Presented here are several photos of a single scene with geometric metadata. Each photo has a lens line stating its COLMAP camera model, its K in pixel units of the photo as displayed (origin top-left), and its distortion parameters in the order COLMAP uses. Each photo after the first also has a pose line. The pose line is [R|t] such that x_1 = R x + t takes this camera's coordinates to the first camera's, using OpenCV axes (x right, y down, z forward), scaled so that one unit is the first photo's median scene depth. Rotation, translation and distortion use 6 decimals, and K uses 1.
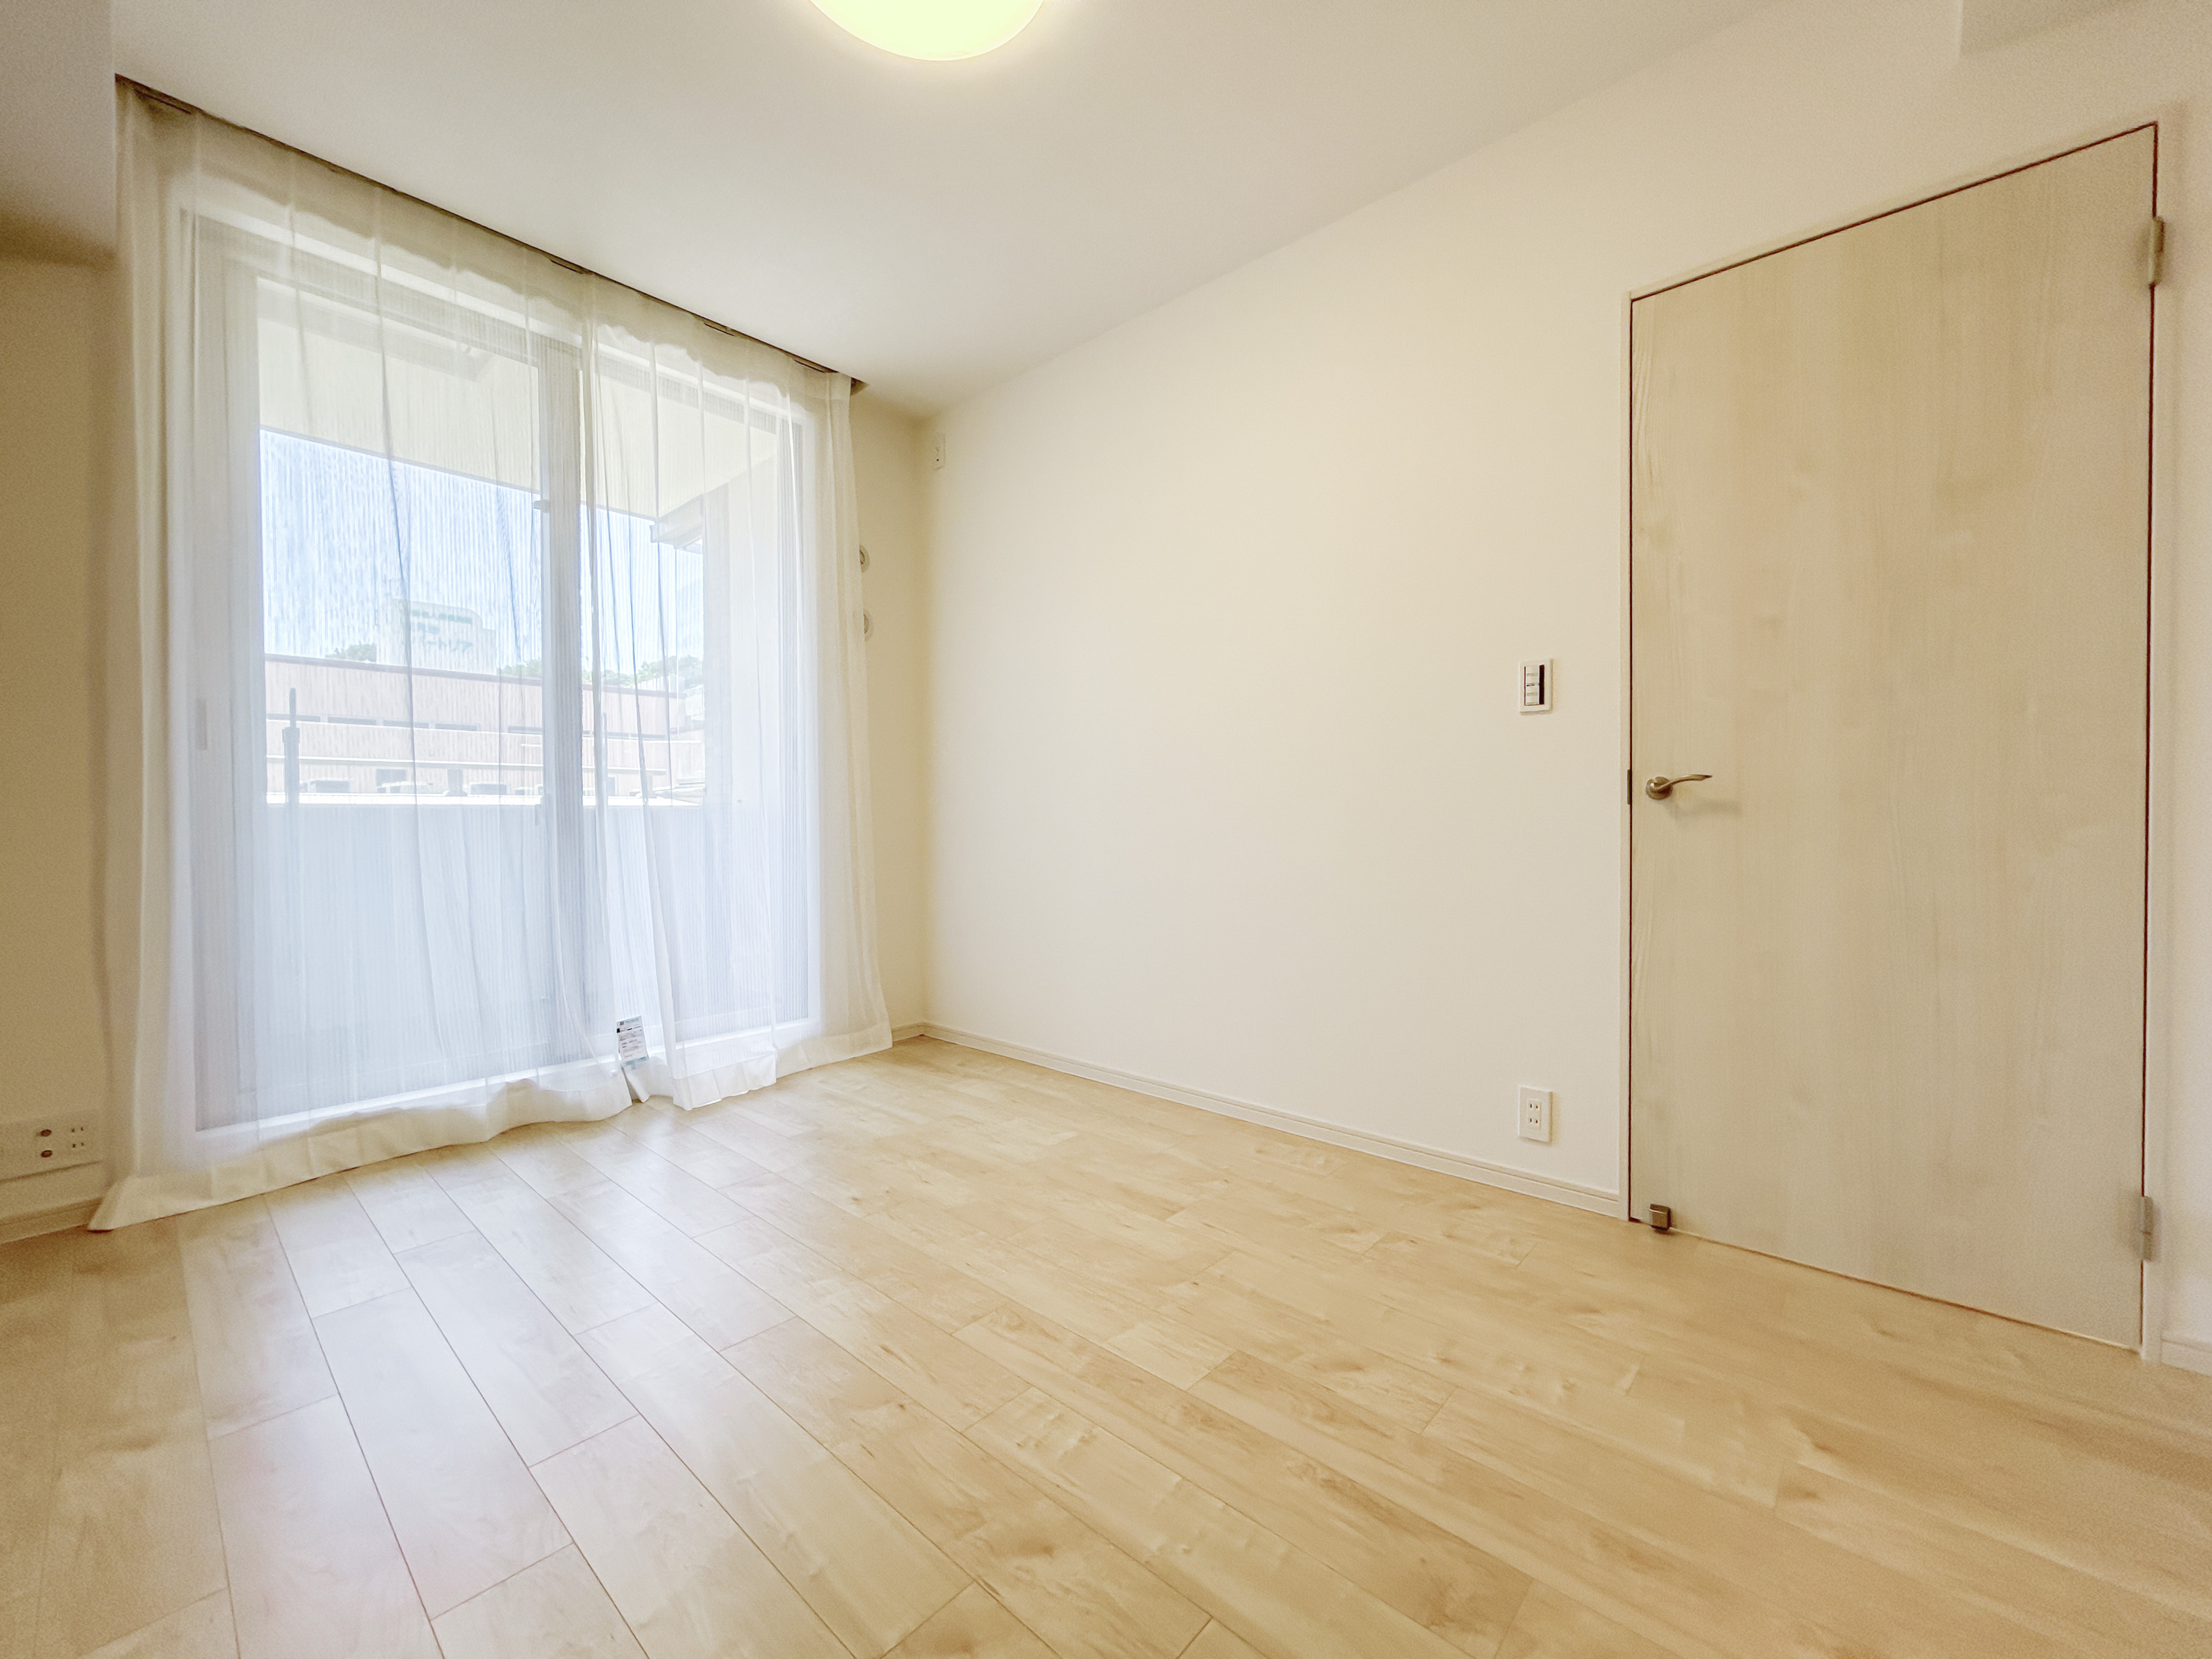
lens RADIAL K [[891.0, 0, 1100.0], [0, 891.0, 827.8], [0, 0, 1]] dist [0.000730, 0.000680]
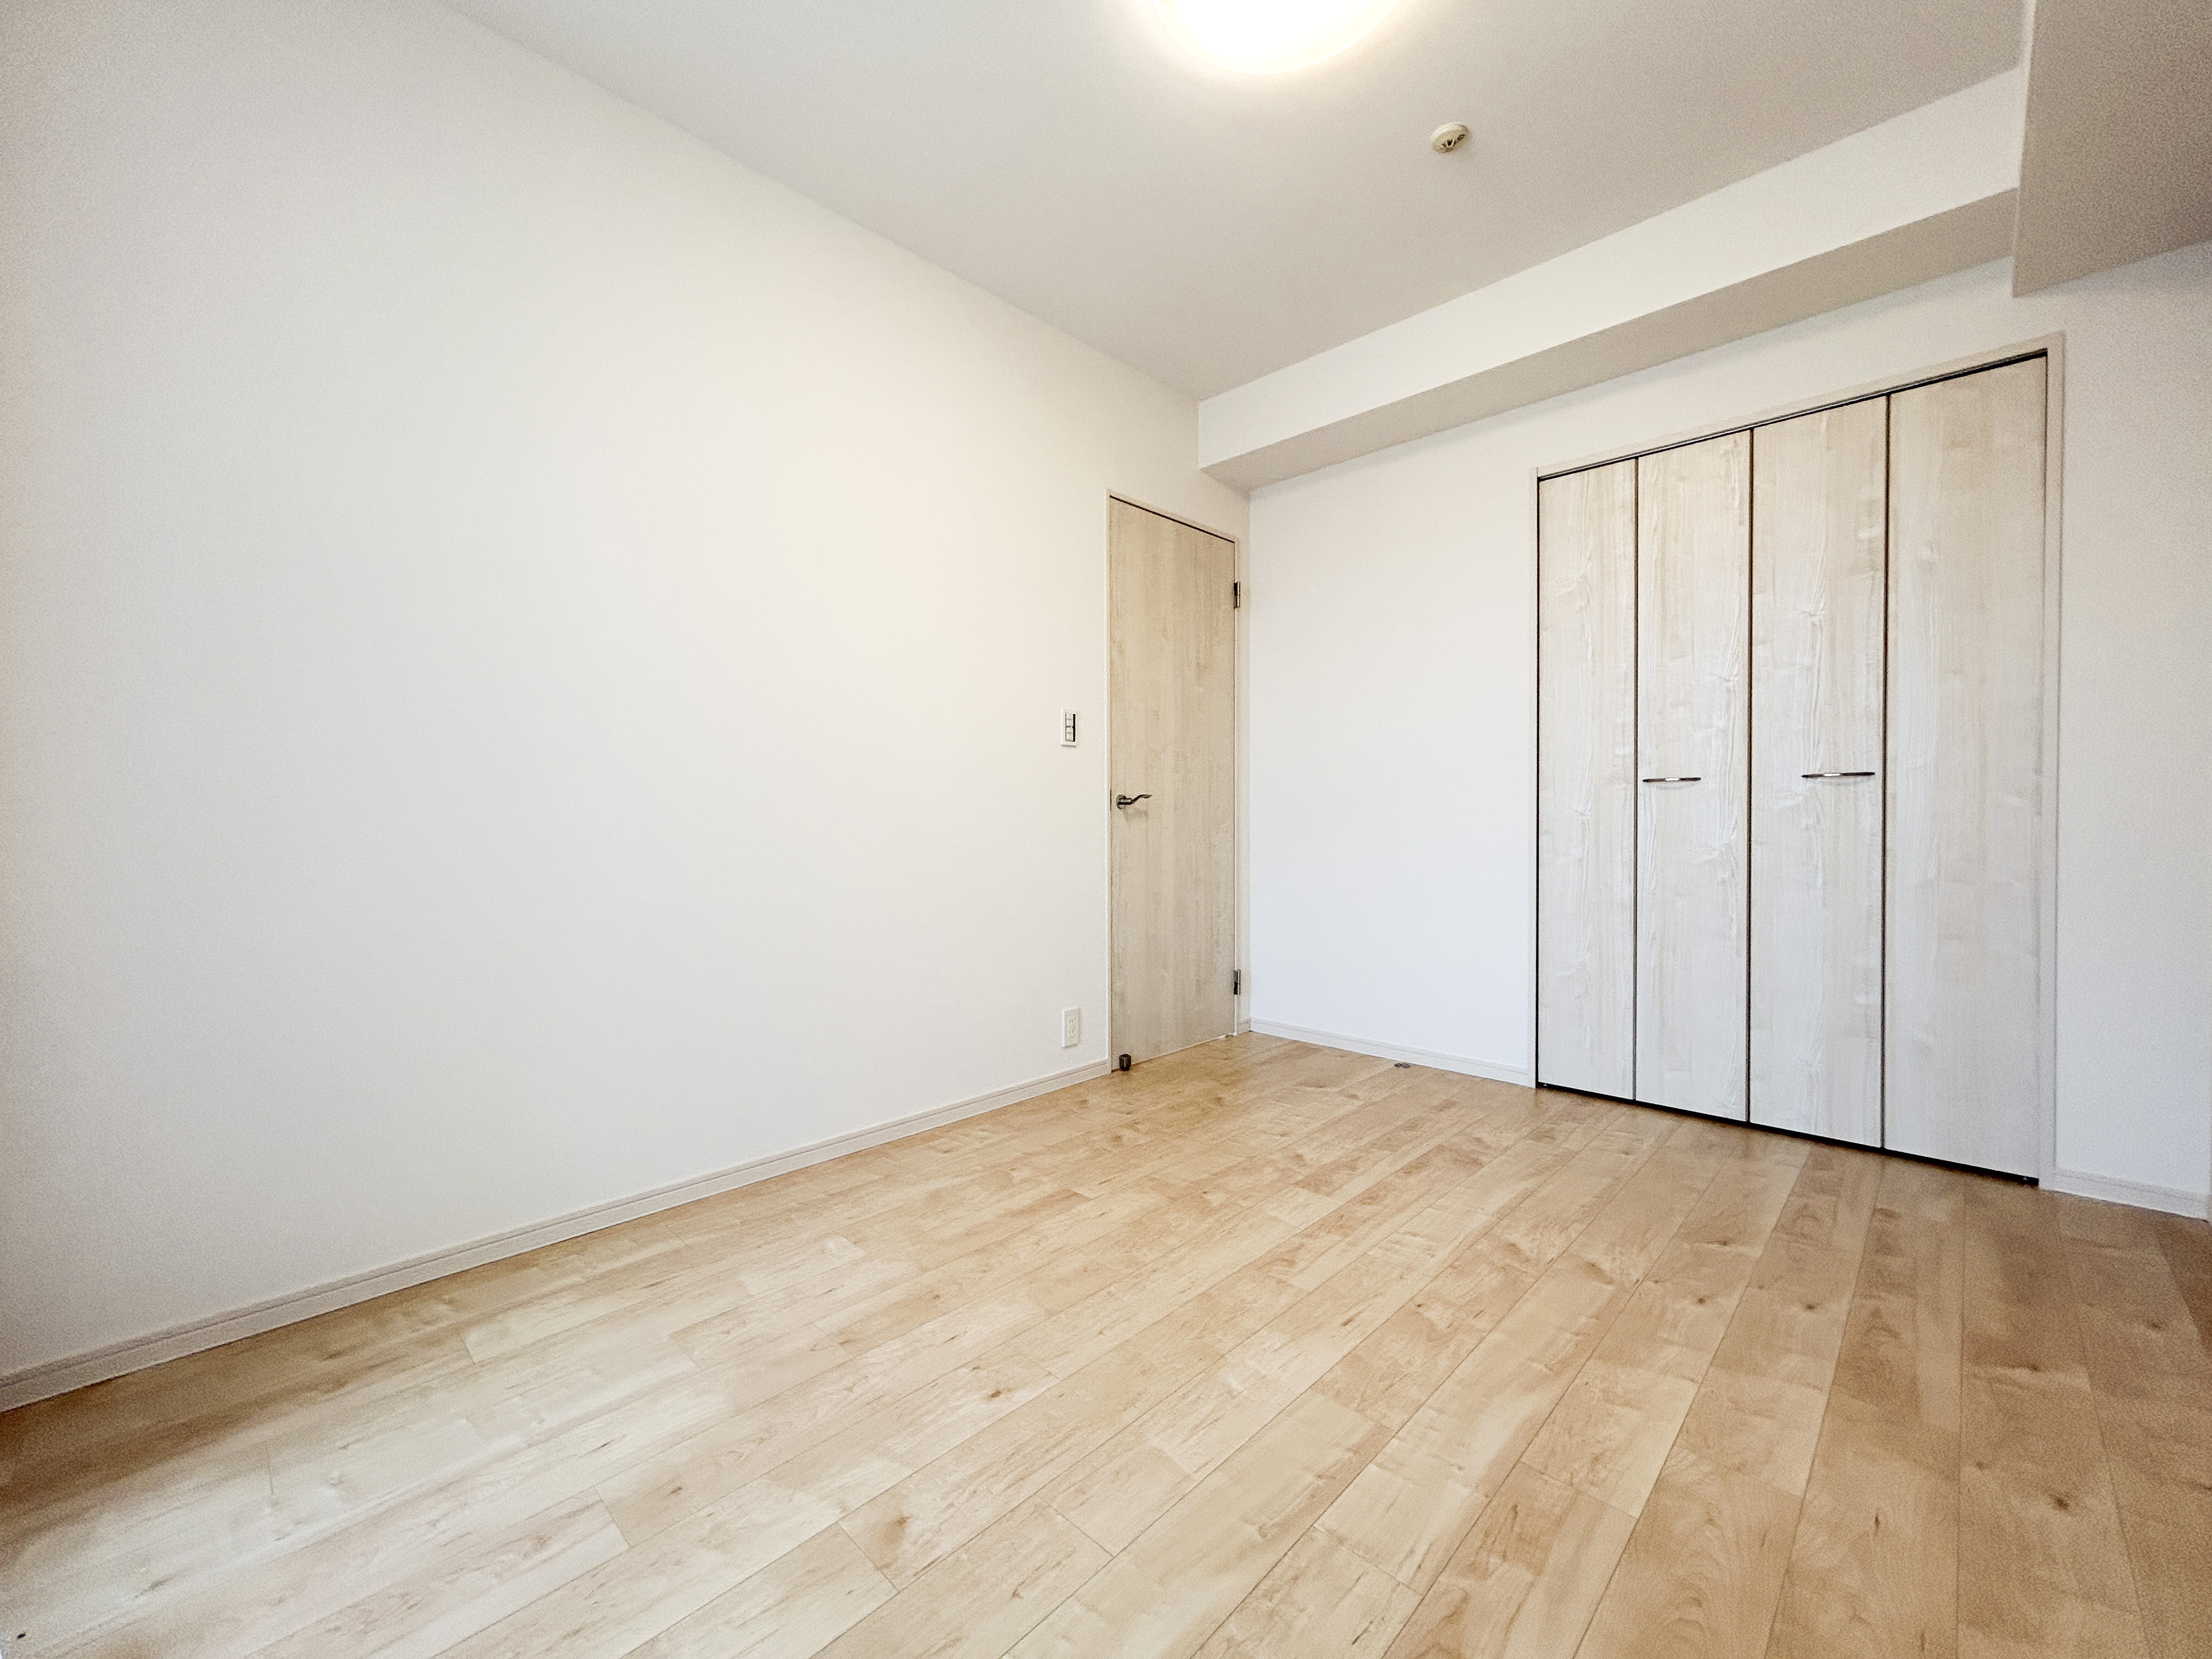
lens RADIAL K [[891.0, 0, 1105.4], [0, 891.0, 823.3], [0, 0, 1]] dist [0.000730, 0.000680]
pose [[0.037006, -0.005329, 0.999301, -1.019495], [0.017098, 0.999843, 0.004699, -0.012110], [-0.999169, 0.016912, 0.037092, 0.968297]]
